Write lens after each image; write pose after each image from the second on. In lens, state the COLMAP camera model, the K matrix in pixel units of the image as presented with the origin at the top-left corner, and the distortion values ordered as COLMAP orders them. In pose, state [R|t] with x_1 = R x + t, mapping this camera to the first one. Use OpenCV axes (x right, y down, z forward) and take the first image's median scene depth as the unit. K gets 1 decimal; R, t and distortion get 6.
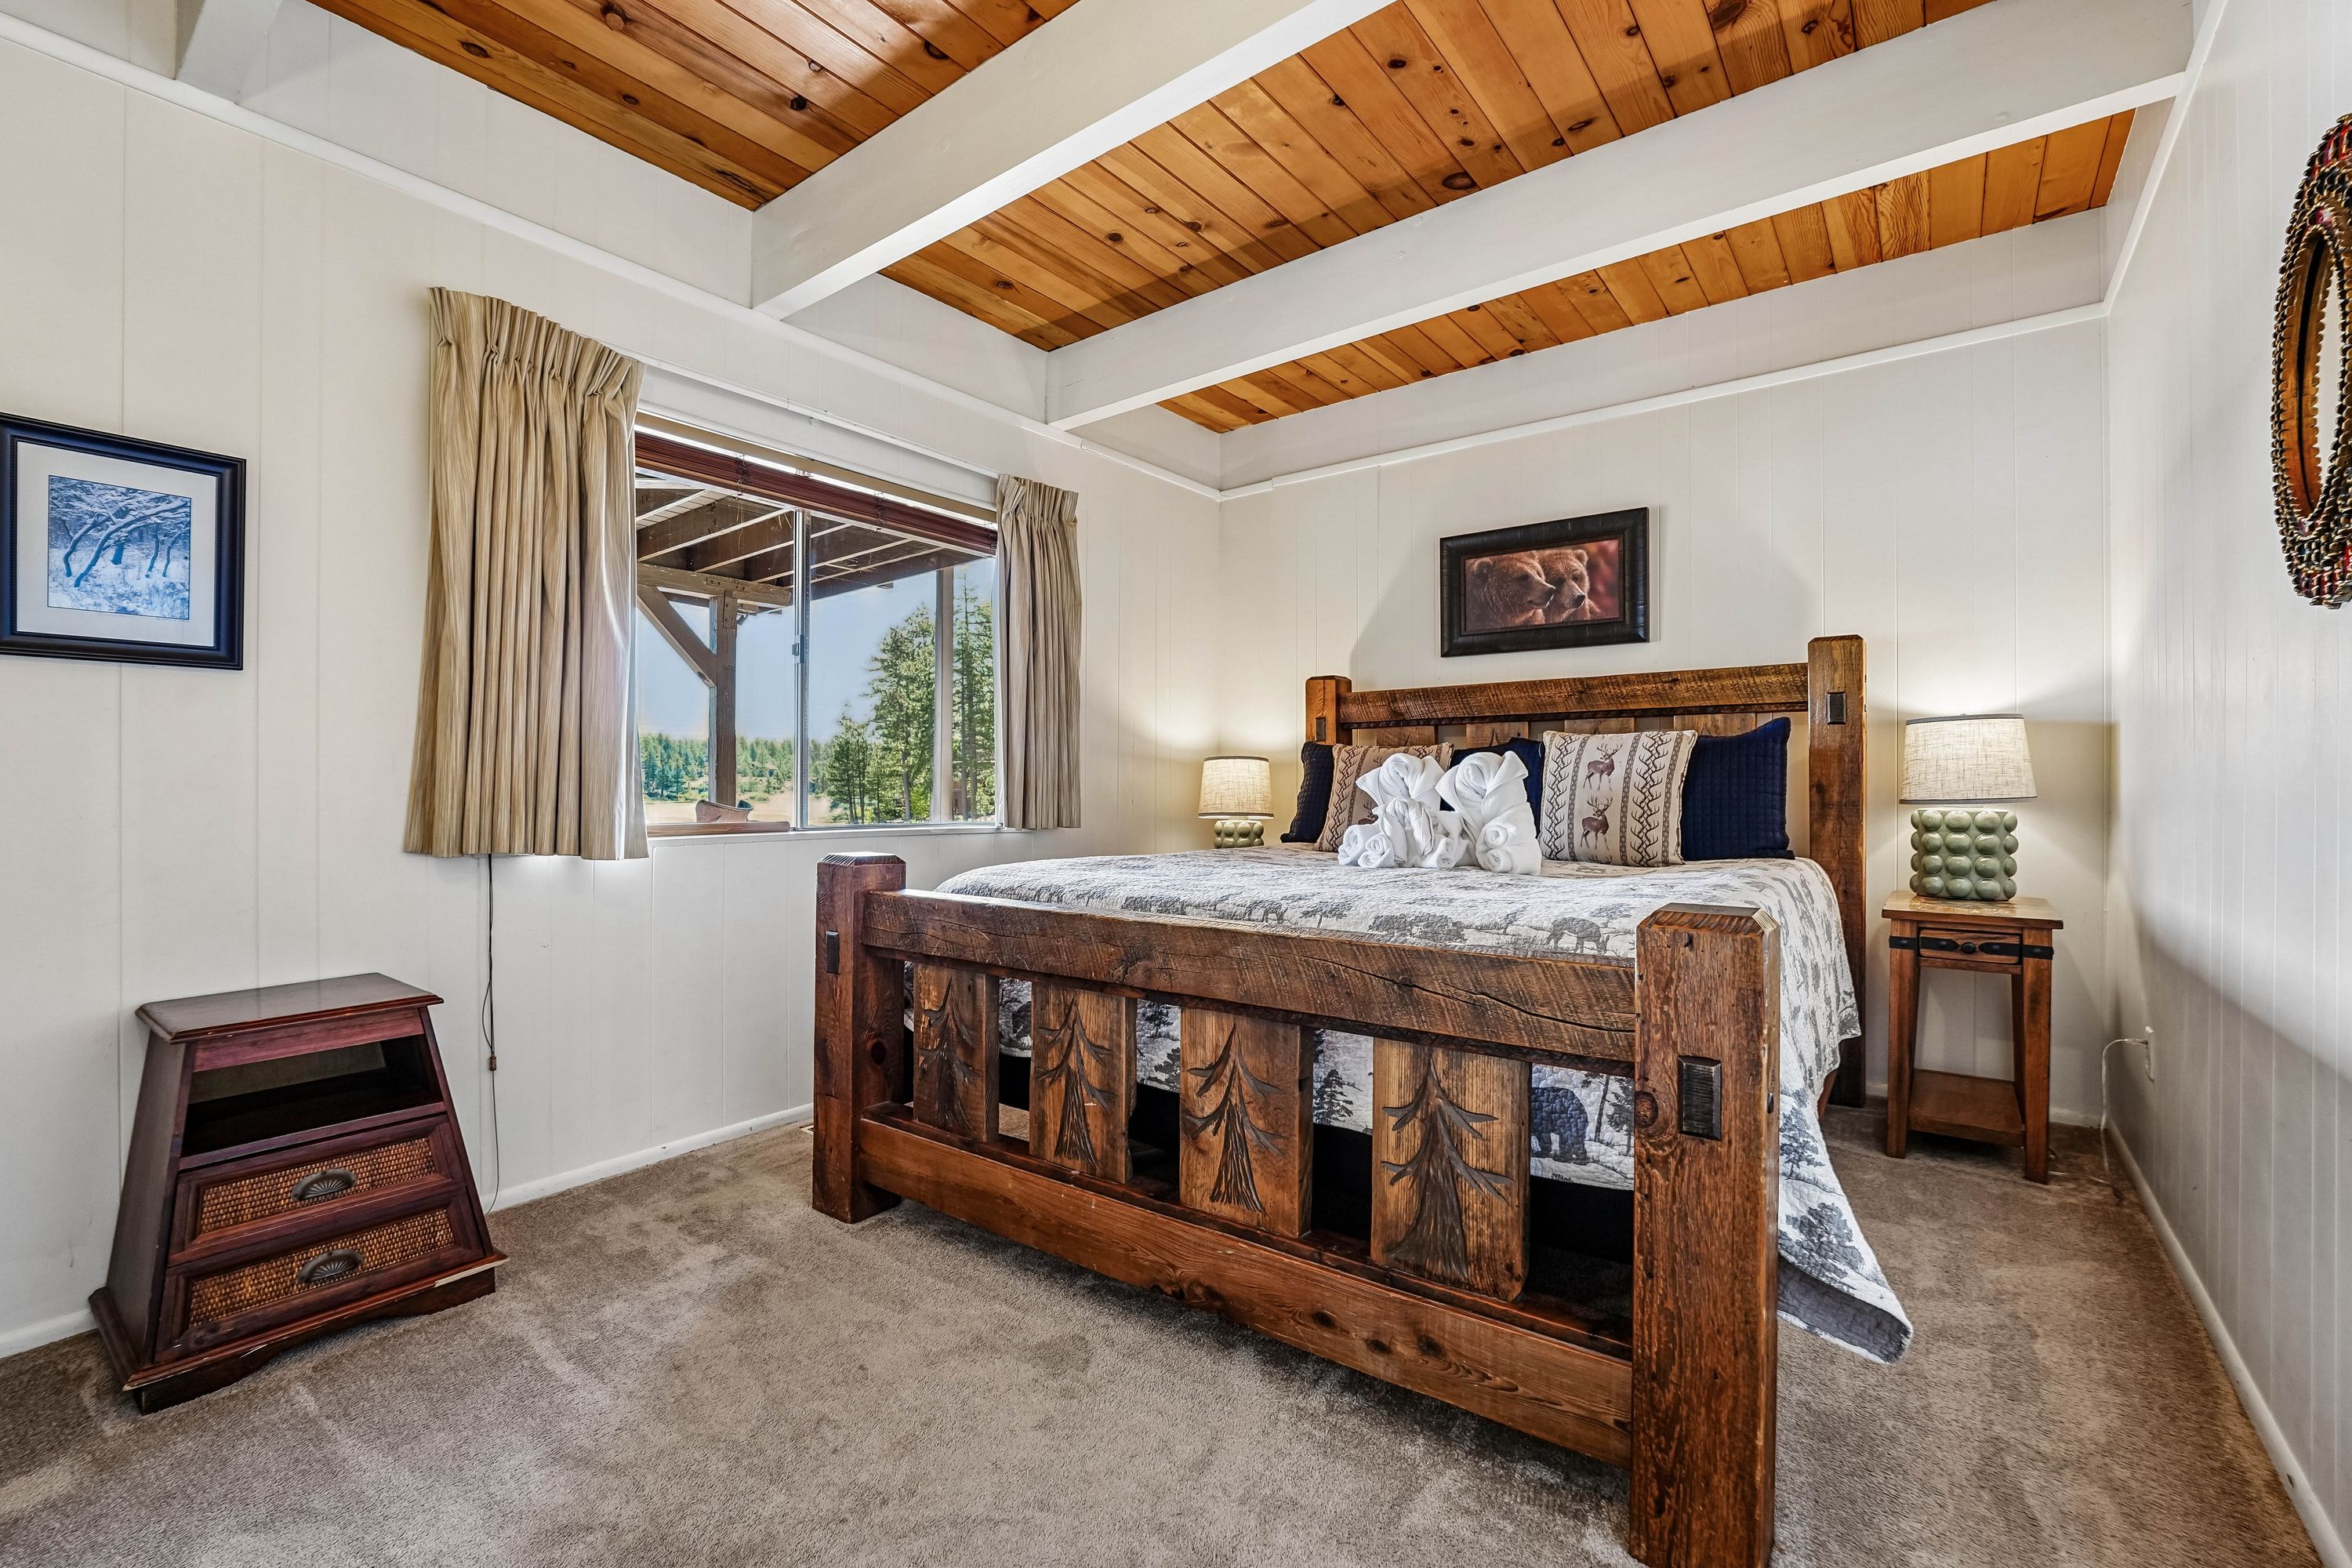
lens RADIAL K [[971.2, 0, 1175.3], [0, 971.2, 787.4], [0, 0, 1]] dist [-0.031075, 0.005872]
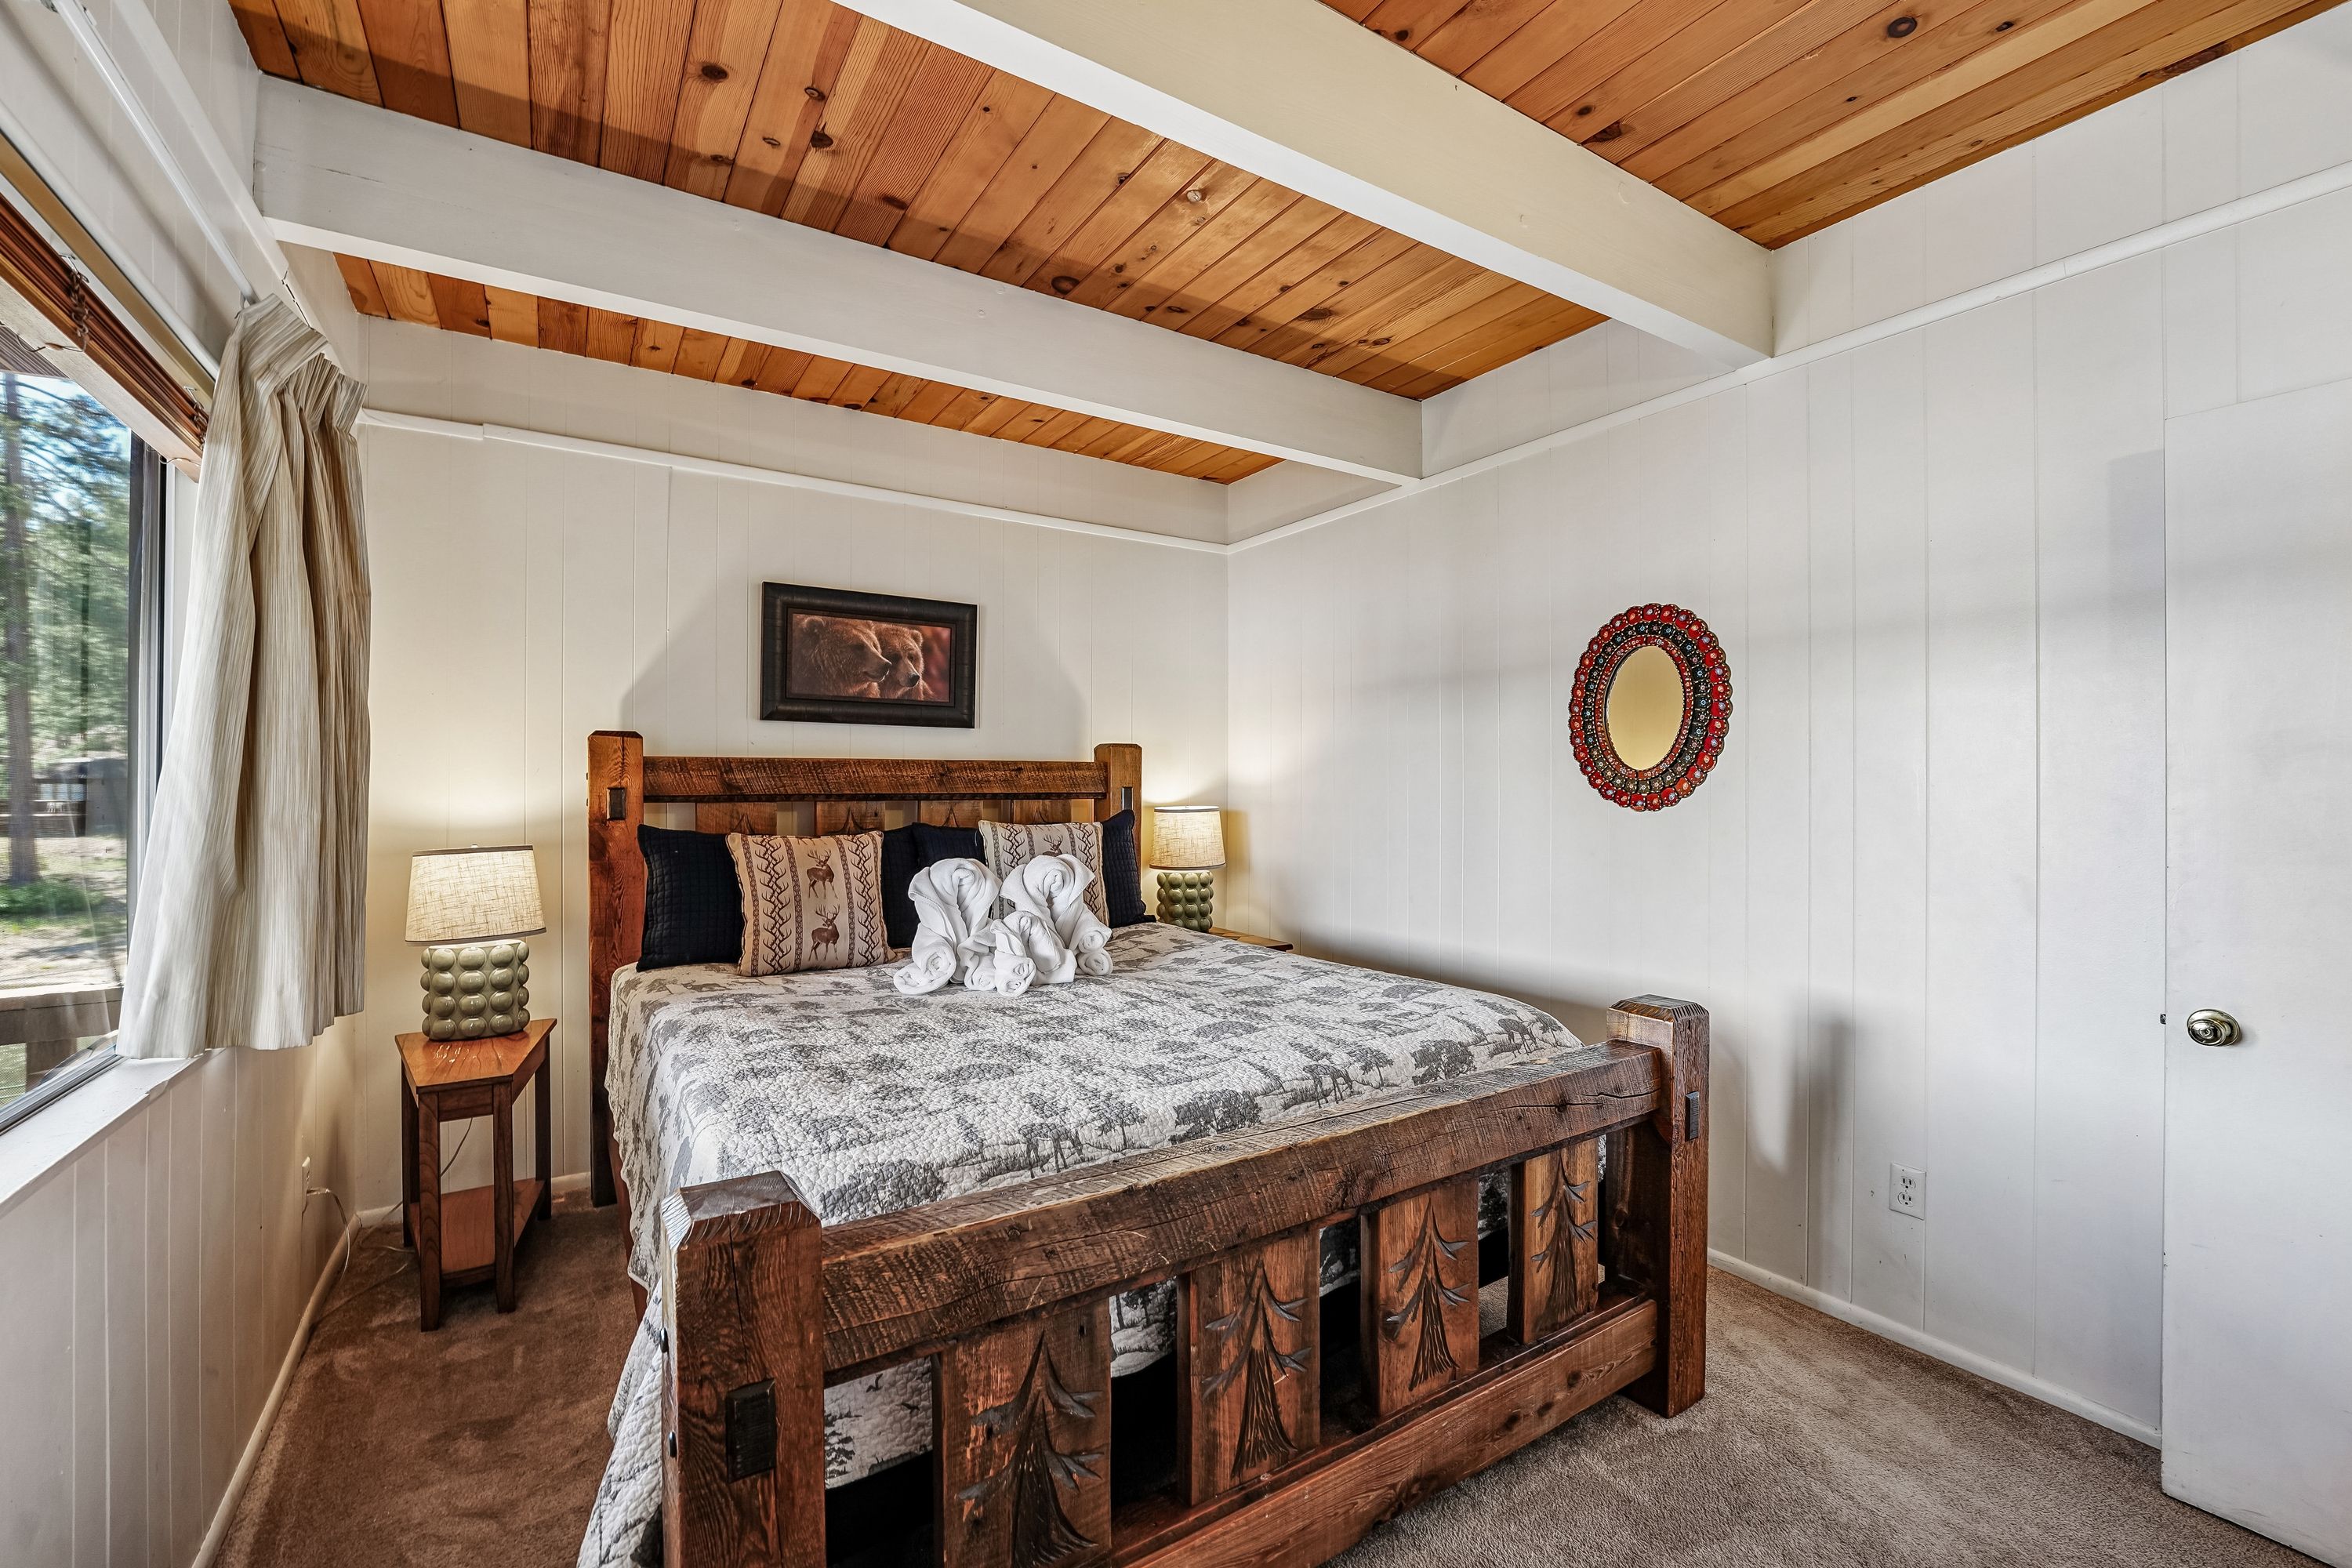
lens RADIAL K [[971.2, 0, 1120.0], [0, 971.2, 784.1], [0, 0, 1]] dist [-0.031075, 0.005872]
pose [[0.366430, 0.001024, 0.930445, -0.454050], [0.000574, 0.999999, -0.001327, -0.084363], [-0.930445, 0.001020, 0.366429, 0.432789]]
